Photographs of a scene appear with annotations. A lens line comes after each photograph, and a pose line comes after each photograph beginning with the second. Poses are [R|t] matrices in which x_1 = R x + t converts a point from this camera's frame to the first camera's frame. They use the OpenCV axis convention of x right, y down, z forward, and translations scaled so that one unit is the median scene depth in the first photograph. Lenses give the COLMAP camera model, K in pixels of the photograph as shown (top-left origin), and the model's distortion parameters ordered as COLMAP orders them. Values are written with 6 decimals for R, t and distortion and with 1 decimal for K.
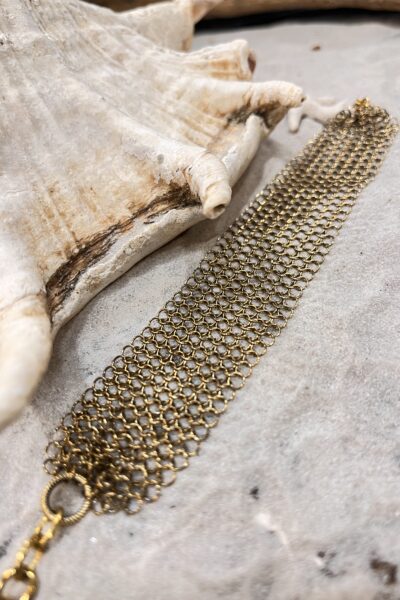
lens RADIAL K [[484.3, 0, 199.7], [0, 484.3, 294.2], [0, 0, 1]] dist [0.015828, -0.077455]
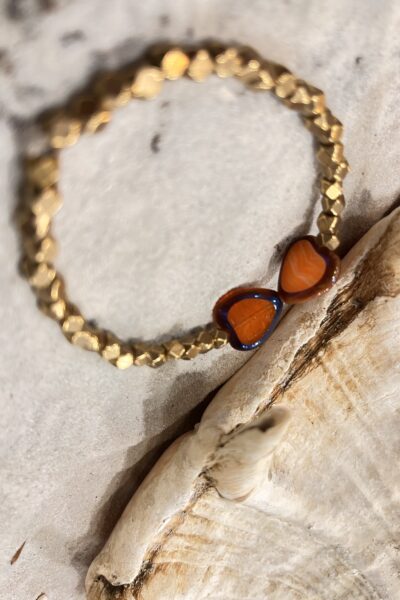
lens RADIAL K [[484.3, 0, 204.1], [0, 484.3, 297.5], [0, 0, 1]] dist [0.015828, -0.077455]
pose [[-0.840935, 0.114842, -0.528809, 0.425710], [-0.186788, -0.978761, 0.084480, -0.016754], [-0.507876, 0.169818, 0.844526, 0.260747]]
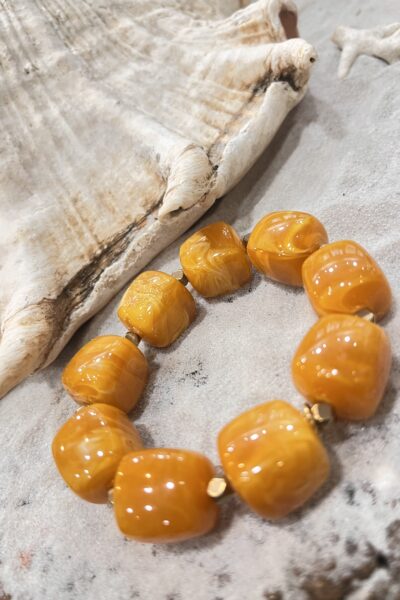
lens RADIAL K [[484.3, 0, 206.7], [0, 484.3, 294.1], [0, 0, 1]] dist [0.015828, -0.077455]
pose [[0.922677, -0.039537, -0.383540, 0.392466], [0.089022, 0.989697, 0.112136, -0.091726], [0.375155, -0.137609, 0.916691, 0.034911]]
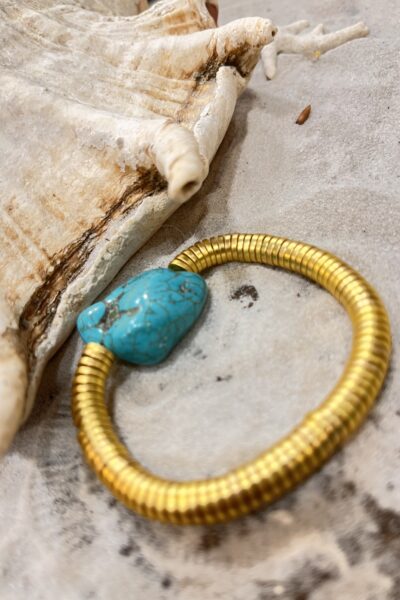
lens RADIAL K [[484.3, 0, 195.6], [0, 484.3, 299.3], [0, 0, 1]] dist [0.015828, -0.077455]
pose [[0.973506, -0.206716, -0.097750, 0.073147], [0.212565, 0.975672, 0.053667, -0.025825], [0.084278, -0.073023, 0.993763, 0.132256]]
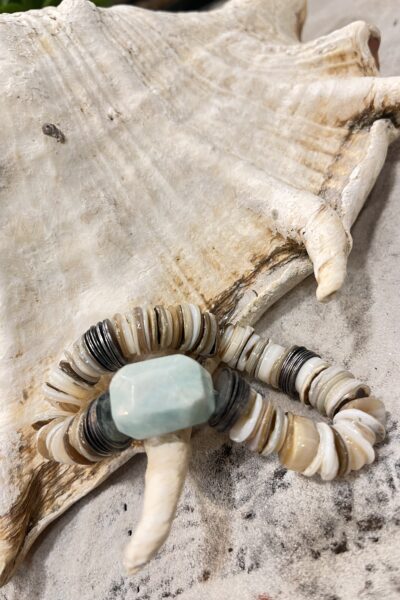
lens RADIAL K [[484.3, 0, 203.2], [0, 484.3, 297.0], [0, 0, 1]] dist [0.015828, -0.077455]
pose [[0.939960, -0.077961, -0.332262, 0.092565], [0.139923, 0.976007, 0.166831, -0.288260], [0.311284, -0.203305, 0.928315, 0.006108]]
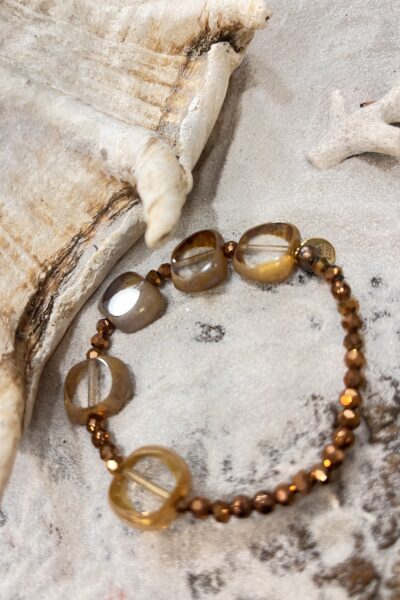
lens RADIAL K [[484.3, 0, 195.2], [0, 484.3, 302.9], [0, 0, 1]] dist [0.015828, -0.077455]
pose [[0.973285, -0.158920, -0.165712, 0.168269], [0.200670, 0.939500, 0.277616, -0.228478], [0.111568, -0.303453, 0.946292, 0.126681]]
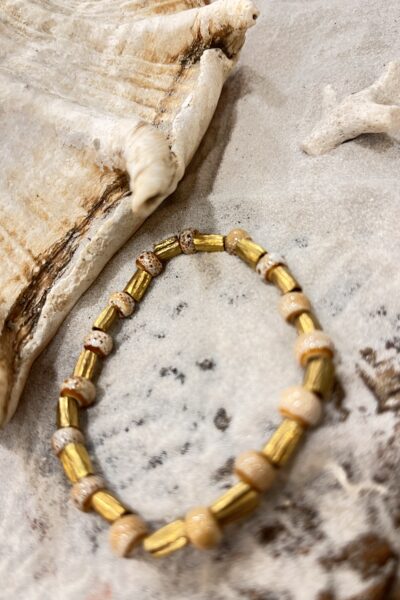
lens RADIAL K [[484.3, 0, 194.7], [0, 484.3, 302.6], [0, 0, 1]] dist [0.015828, -0.077455]
pose [[0.961989, -0.202475, -0.183251, 0.181083], [0.229922, 0.962582, 0.143427, -0.087396], [0.147354, -0.180109, 0.972547, 0.129276]]
